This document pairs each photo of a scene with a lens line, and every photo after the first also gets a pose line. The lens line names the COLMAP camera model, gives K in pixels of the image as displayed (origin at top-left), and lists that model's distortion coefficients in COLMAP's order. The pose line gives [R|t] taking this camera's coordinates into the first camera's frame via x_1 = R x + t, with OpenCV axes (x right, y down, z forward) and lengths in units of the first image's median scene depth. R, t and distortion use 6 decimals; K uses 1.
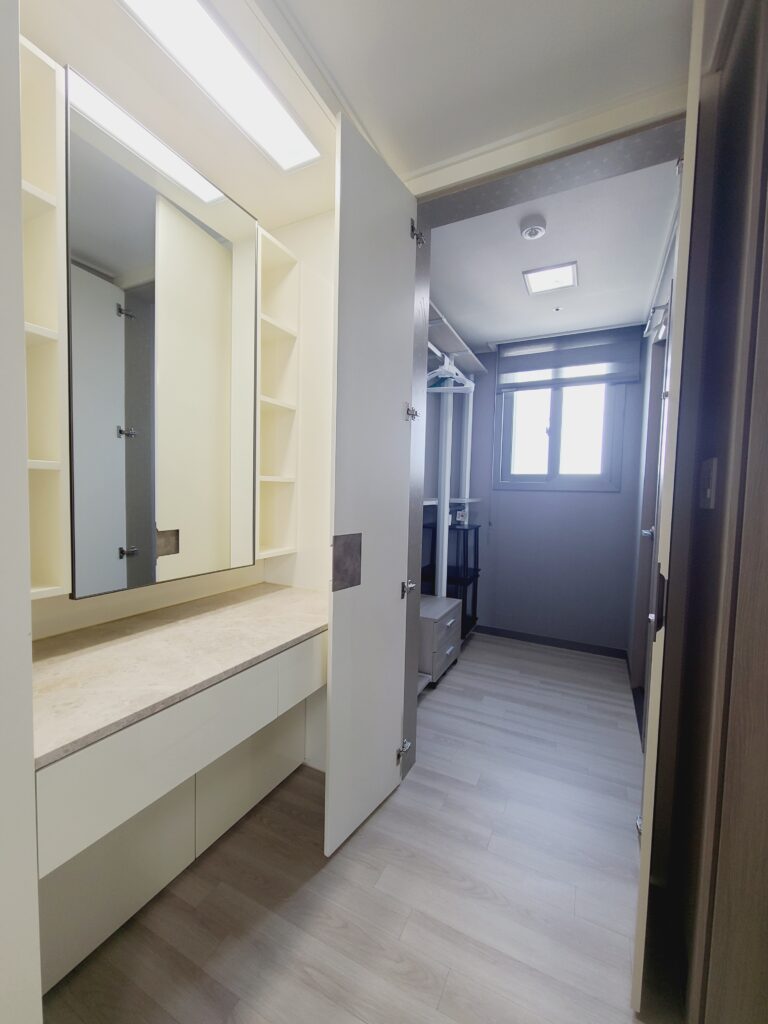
lens RADIAL K [[419.1, 0, 384.0], [0, 419.1, 512.0], [0, 0, 1]] dist [-0.001554, -0.000421]
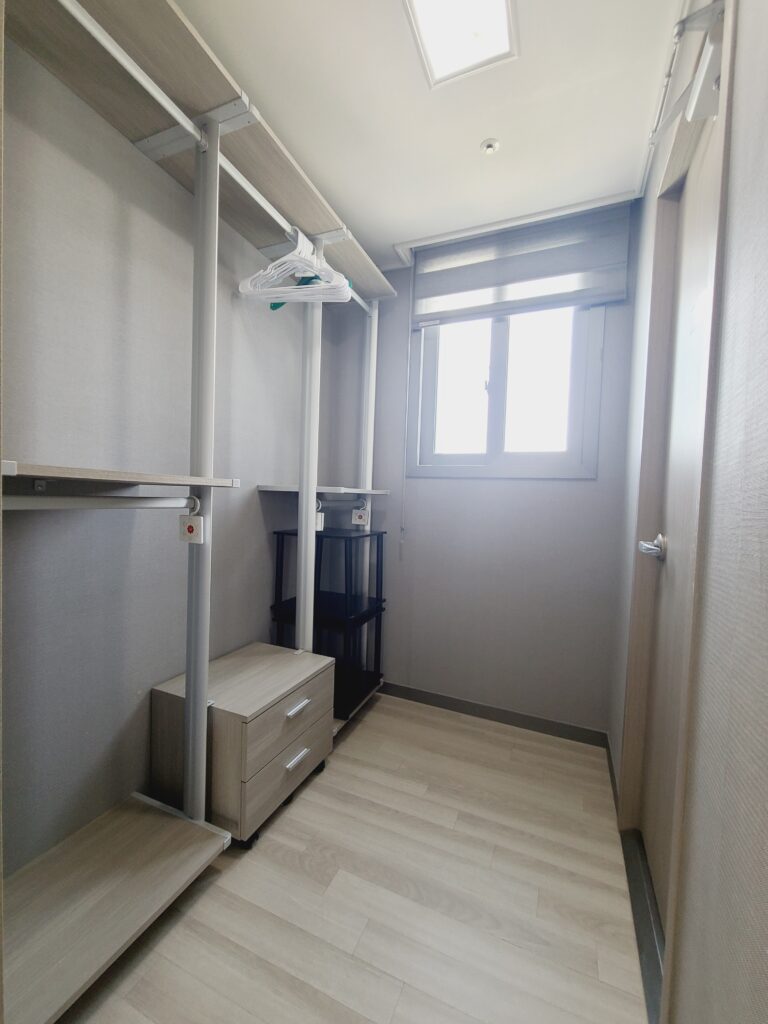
lens RADIAL K [[419.1, 0, 384.0], [0, 419.1, 512.0], [0, 0, 1]] dist [-0.001554, -0.000421]
pose [[0.998238, 0.009128, 0.058623, 0.252795], [-0.008153, 0.999825, -0.016846, 0.016926], [-0.058766, 0.016338, 0.998138, 0.474261]]
